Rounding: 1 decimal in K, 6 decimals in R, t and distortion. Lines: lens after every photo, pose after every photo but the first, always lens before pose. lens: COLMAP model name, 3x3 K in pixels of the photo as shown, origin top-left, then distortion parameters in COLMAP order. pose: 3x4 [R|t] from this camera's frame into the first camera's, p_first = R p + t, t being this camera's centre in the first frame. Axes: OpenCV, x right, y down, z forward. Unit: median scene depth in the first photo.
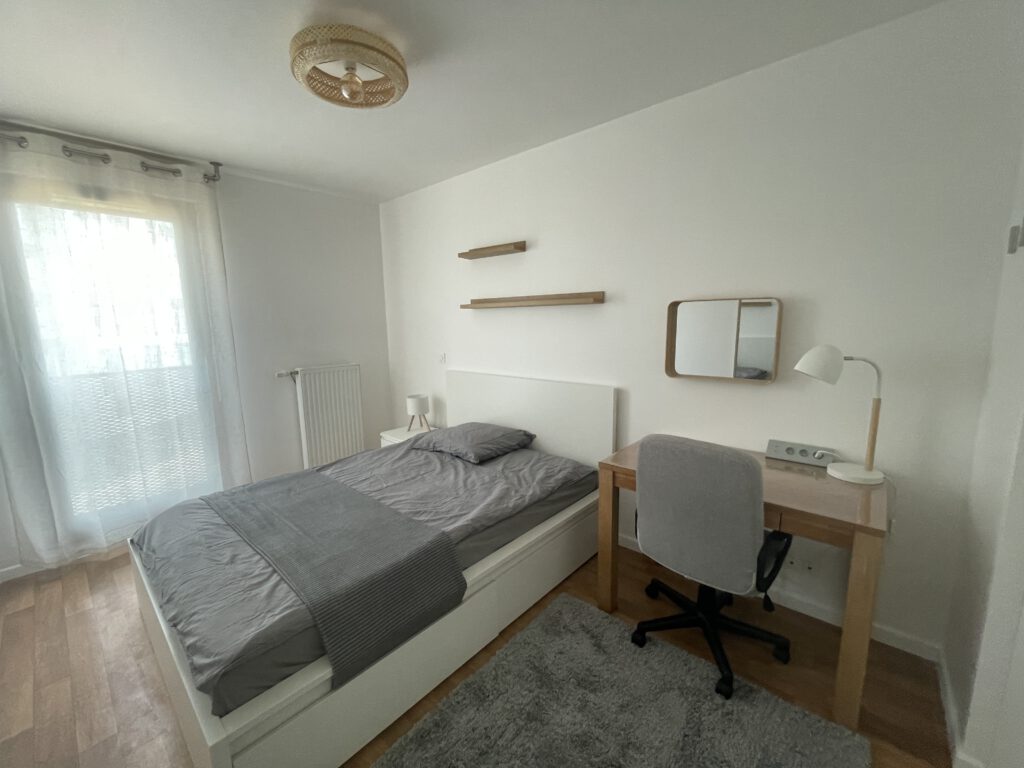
lens RADIAL K [[416.3, 0, 520.7], [0, 416.3, 381.7], [0, 0, 1]] dist [-0.002847, -0.000073]
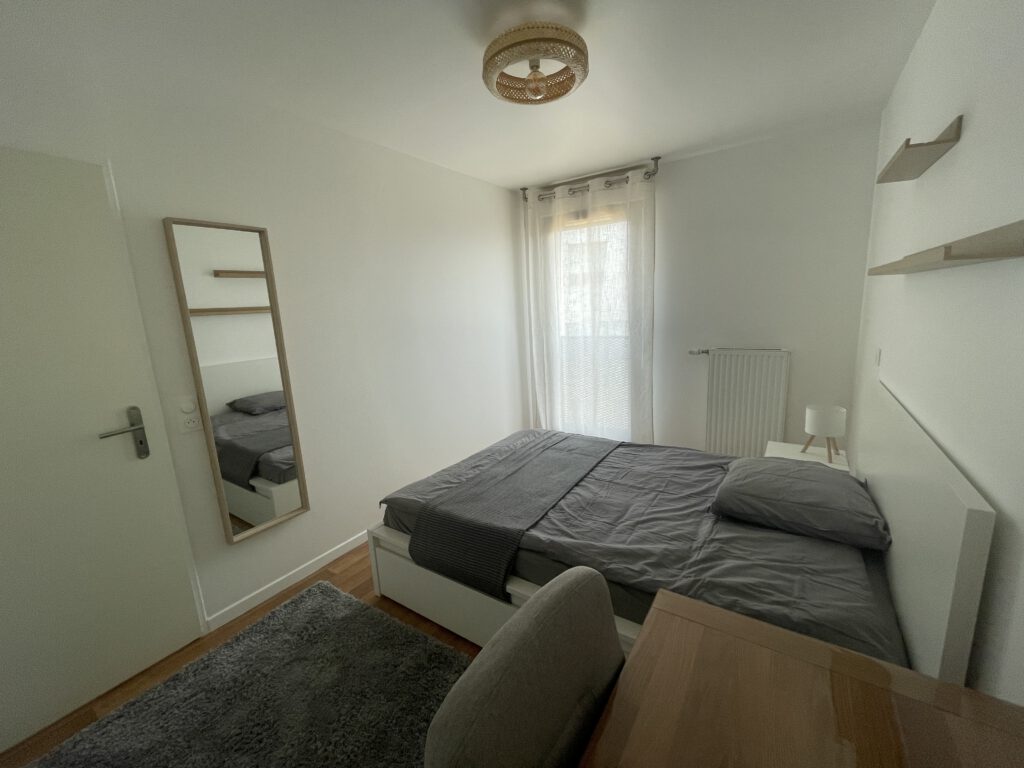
lens RADIAL K [[416.3, 0, 512.1], [0, 416.3, 387.7], [0, 0, 1]] dist [-0.002847, -0.000073]
pose [[0.122202, 0.201589, -0.971817, 0.491080], [-0.107185, 0.976109, 0.189002, -0.103660], [0.986701, 0.081068, 0.140890, 0.577385]]
